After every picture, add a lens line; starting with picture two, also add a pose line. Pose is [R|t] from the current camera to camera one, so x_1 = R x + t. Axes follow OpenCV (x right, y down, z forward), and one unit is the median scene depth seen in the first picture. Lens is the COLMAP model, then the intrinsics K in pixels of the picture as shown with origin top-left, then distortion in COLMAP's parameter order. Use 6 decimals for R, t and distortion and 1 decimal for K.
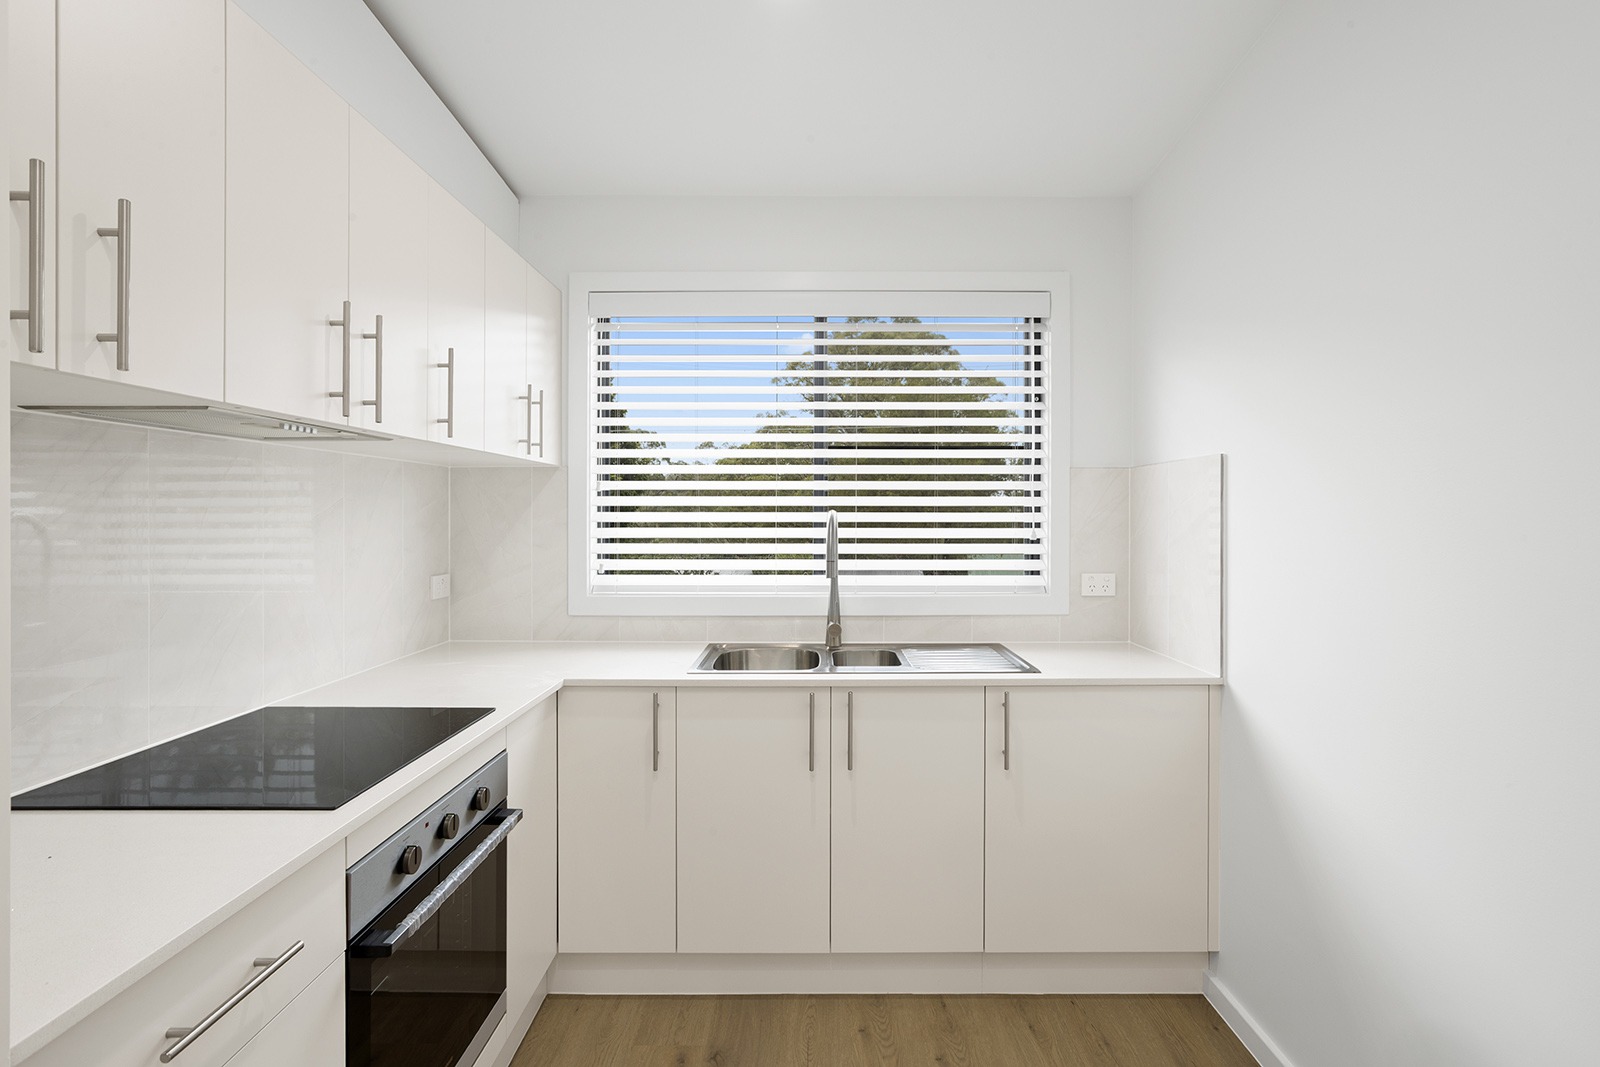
lens RADIAL K [[774.8, 0, 806.6], [0, 774.8, 507.1], [0, 0, 1]] dist [-0.018142, 0.013174]
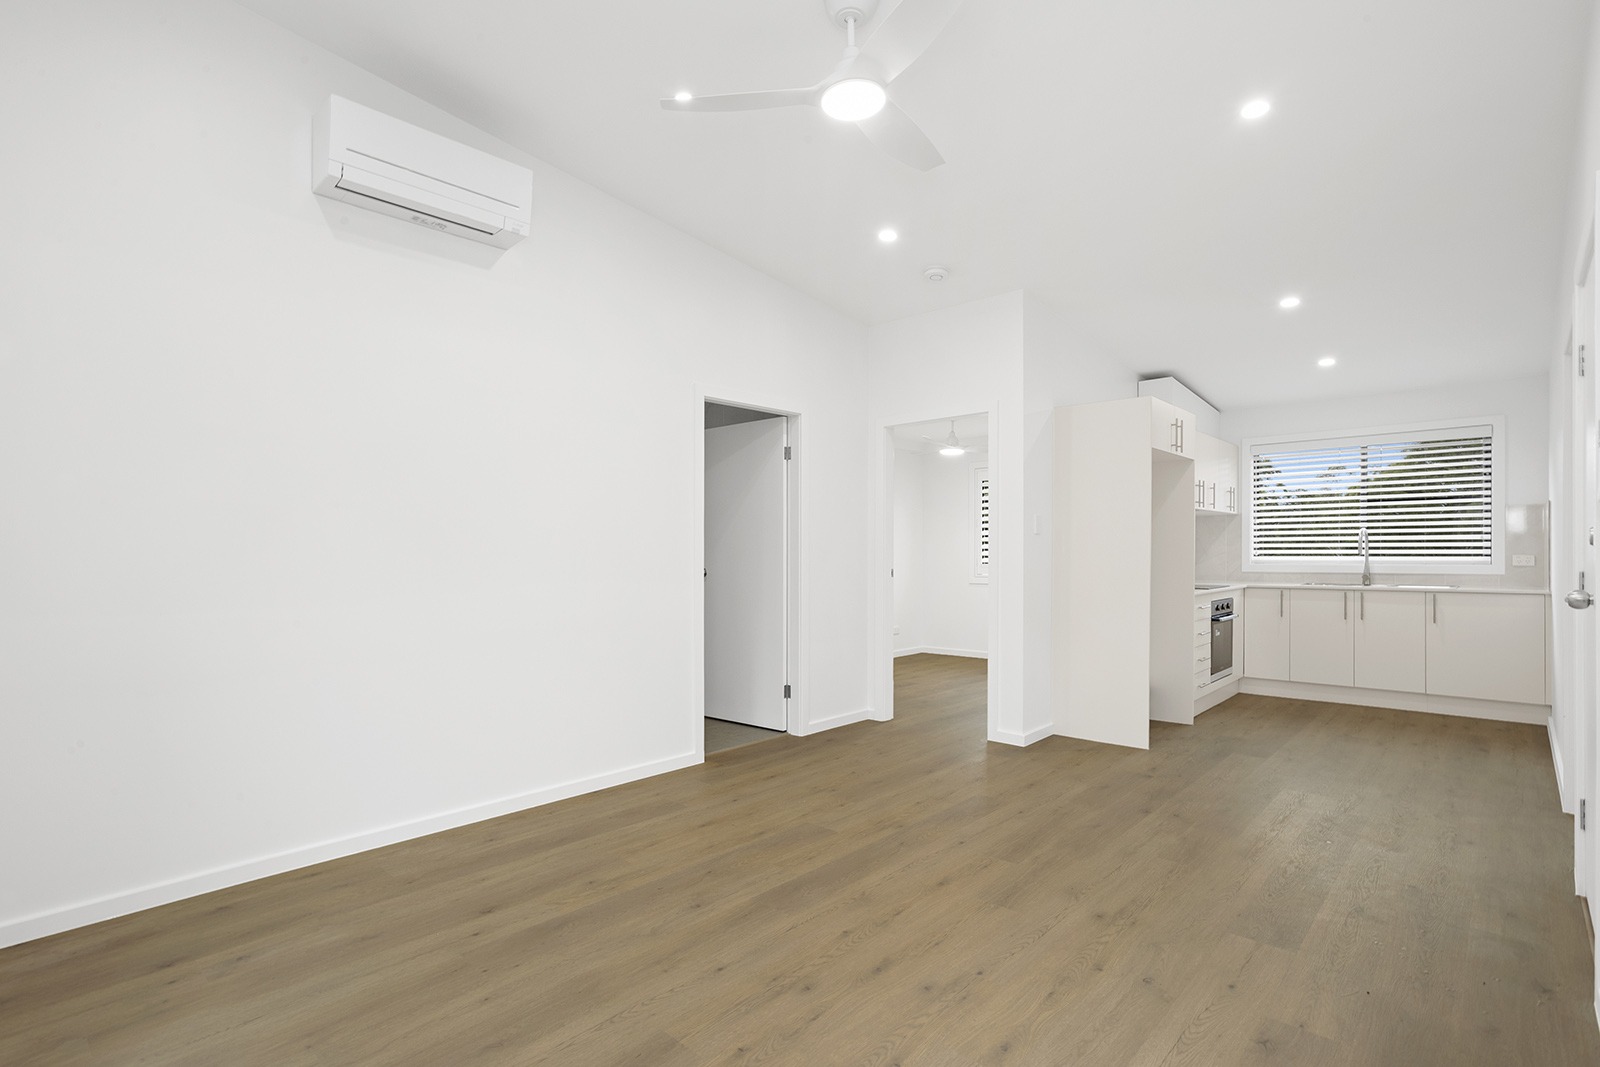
lens RADIAL K [[774.8, 0, 793.0], [0, 774.8, 556.2], [0, 0, 1]] dist [-0.018142, 0.013174]
pose [[0.738070, 0.001270, -0.674723, 0.399263], [0.016626, 0.999660, 0.020069, 0.015055], [0.674519, -0.026030, 0.737798, -2.349508]]
